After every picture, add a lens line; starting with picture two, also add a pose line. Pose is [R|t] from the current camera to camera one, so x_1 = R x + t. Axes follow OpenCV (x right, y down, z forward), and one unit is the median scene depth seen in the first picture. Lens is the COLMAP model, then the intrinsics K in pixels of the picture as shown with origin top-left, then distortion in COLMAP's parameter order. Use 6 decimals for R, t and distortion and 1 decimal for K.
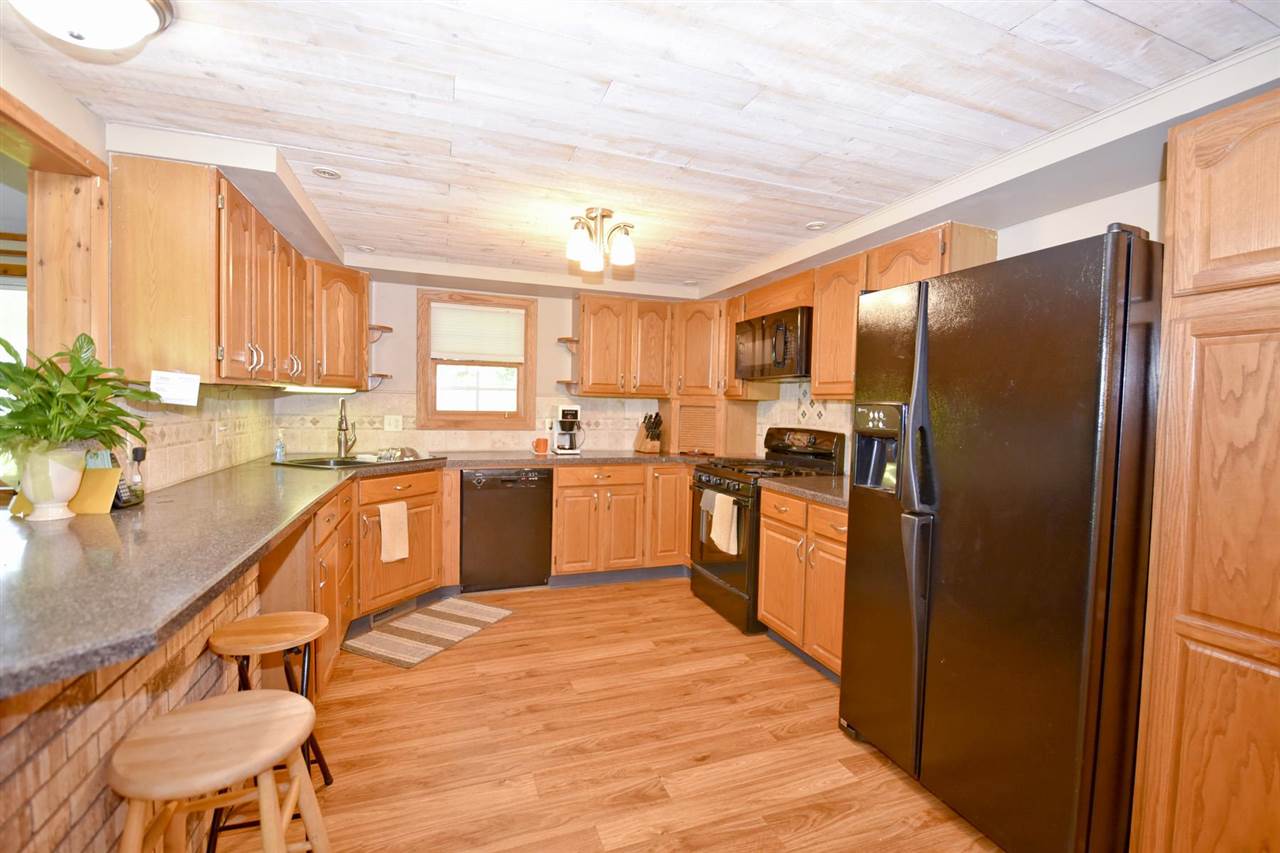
lens RADIAL K [[543.5, 0, 640.0], [0, 543.5, 426.5], [0, 0, 1]] dist [0.000489, -0.011305]
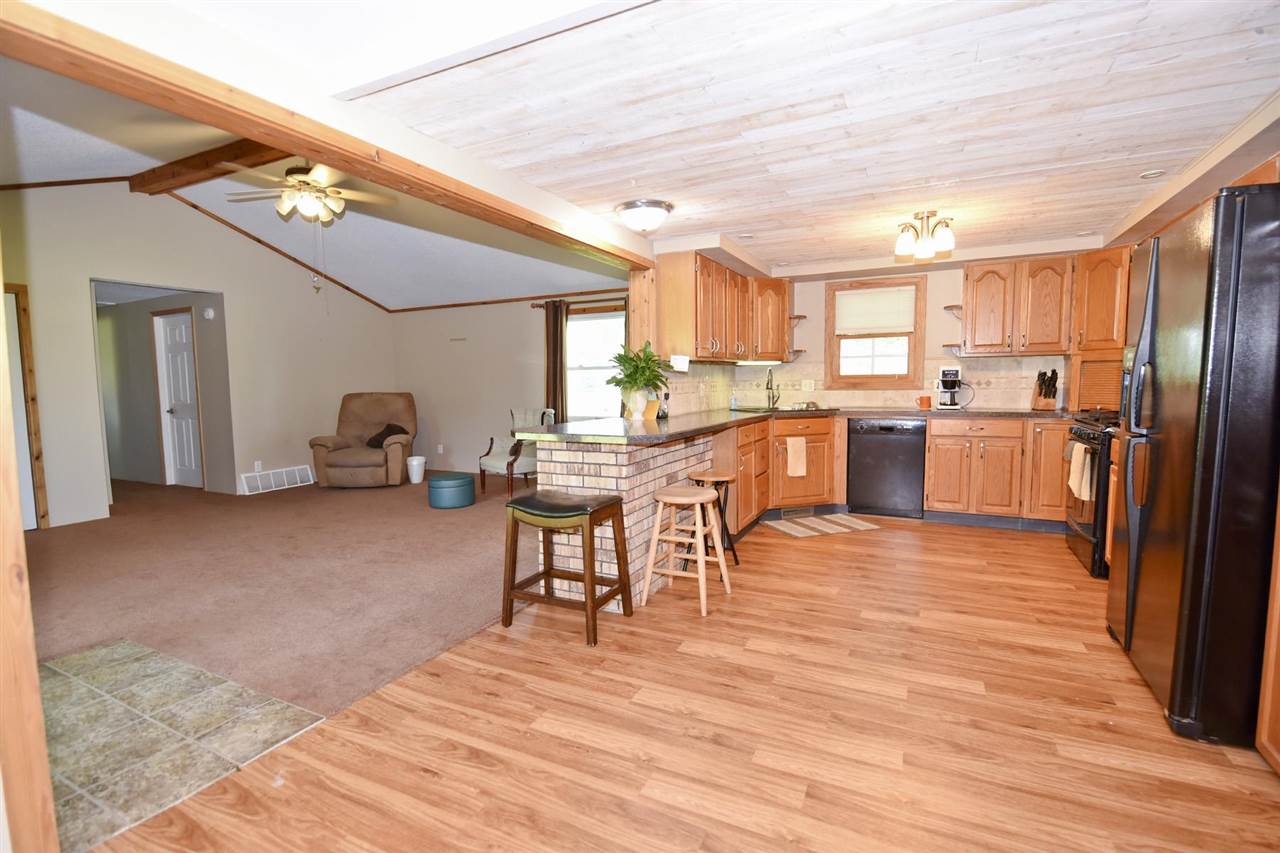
lens RADIAL K [[543.5, 0, 640.0], [0, 543.5, 426.5], [0, 0, 1]] dist [0.000489, -0.011305]
pose [[0.687833, 0.032635, -0.725135, 0.300949], [0.000761, 0.998956, 0.045681, 0.041381], [0.725868, -0.031972, 0.687090, -0.297988]]
